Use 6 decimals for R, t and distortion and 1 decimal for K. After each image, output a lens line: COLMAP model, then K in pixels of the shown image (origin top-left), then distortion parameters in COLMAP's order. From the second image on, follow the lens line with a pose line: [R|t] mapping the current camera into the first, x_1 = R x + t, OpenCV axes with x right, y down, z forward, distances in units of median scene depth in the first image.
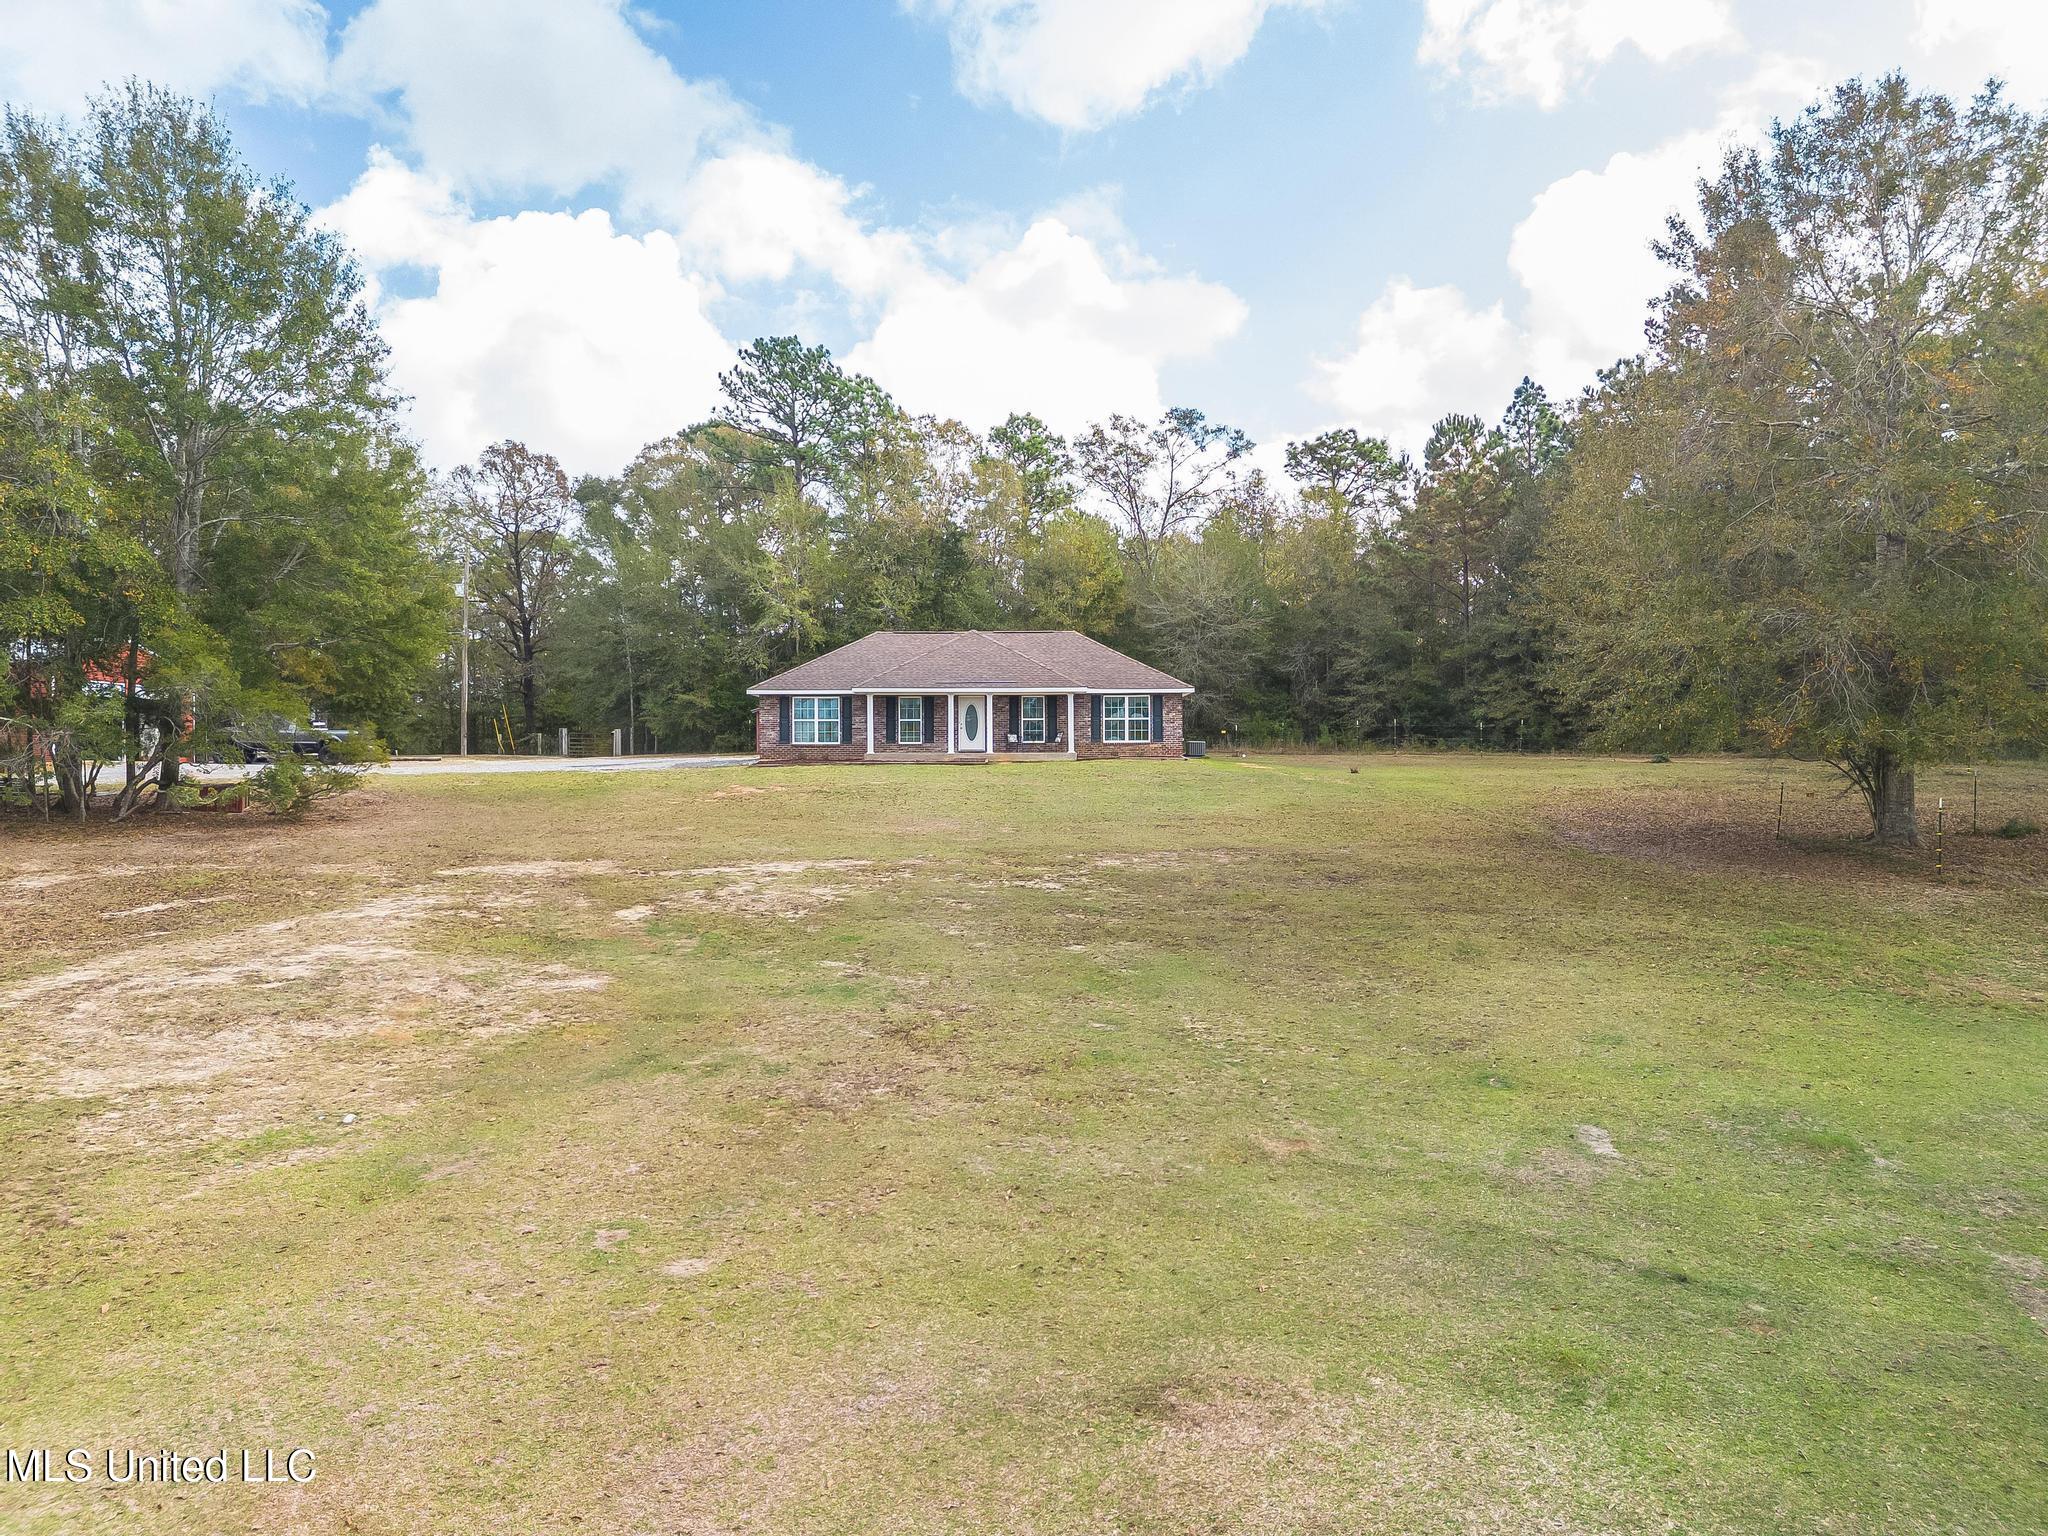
lens RADIAL K [[1444.6, 0, 1016.0], [0, 1444.6, 768.4], [0, 0, 1]] dist [0.061404, -0.052081]
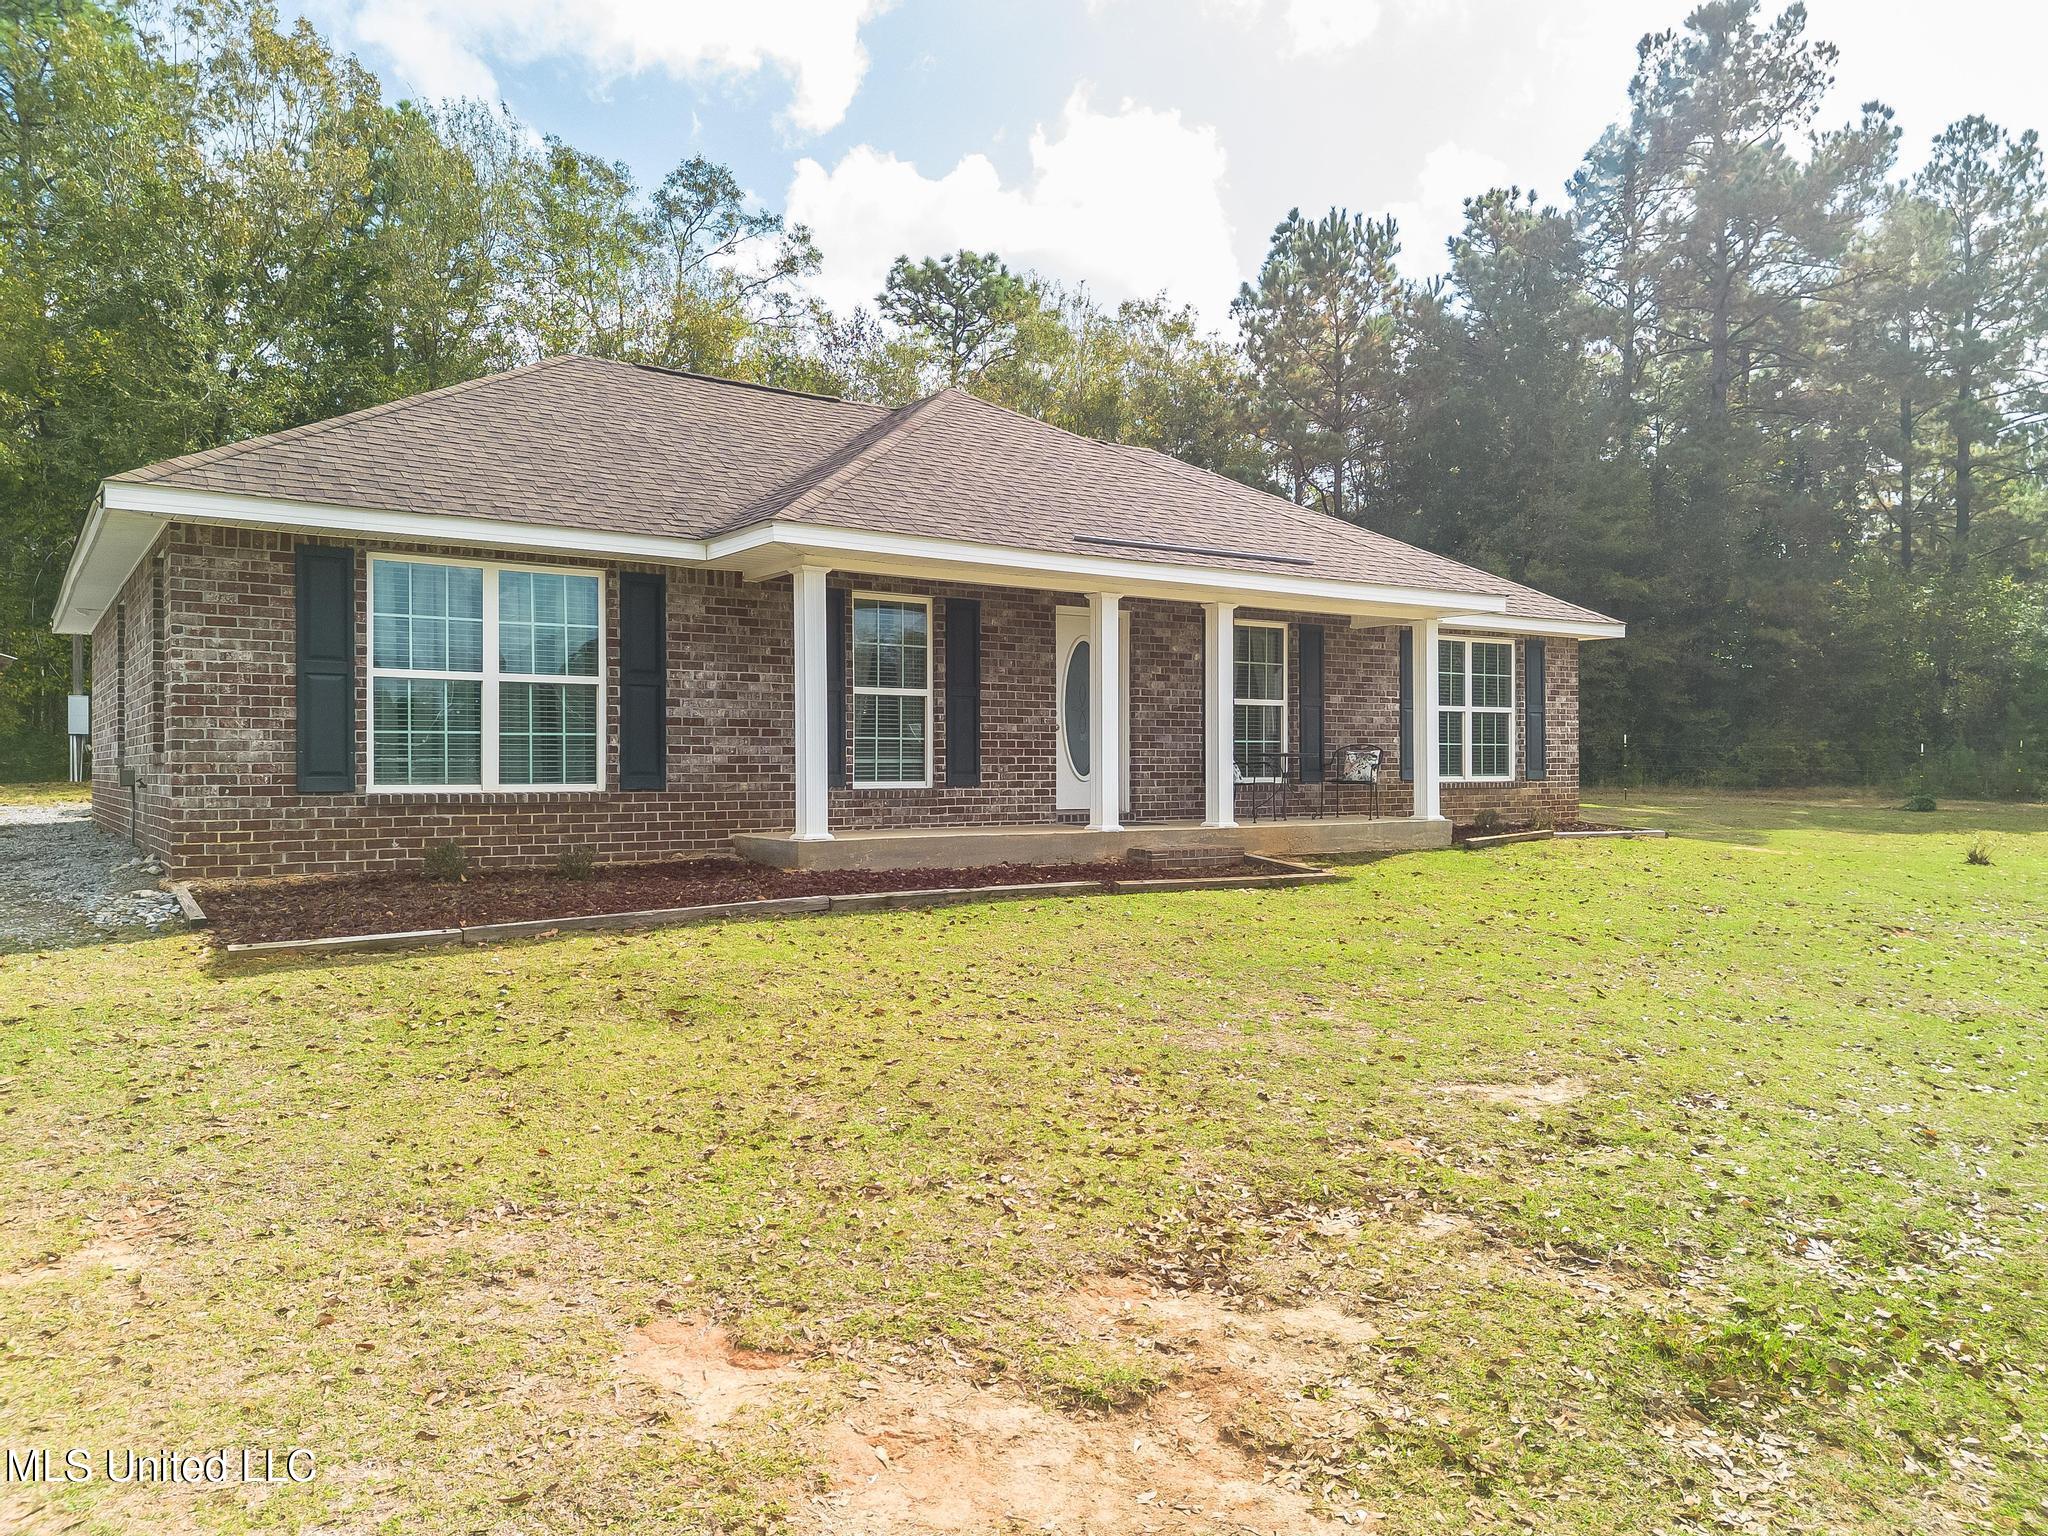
lens RADIAL K [[1444.6, 0, 1038.8], [0, 1444.6, 758.7], [0, 0, 1]] dist [0.061404, -0.052081]
pose [[0.820042, 0.006578, 0.572266, -0.192489], [-0.007220, 0.999973, -0.001149, -0.022093], [-0.572258, -0.003189, 0.820068, 0.786373]]
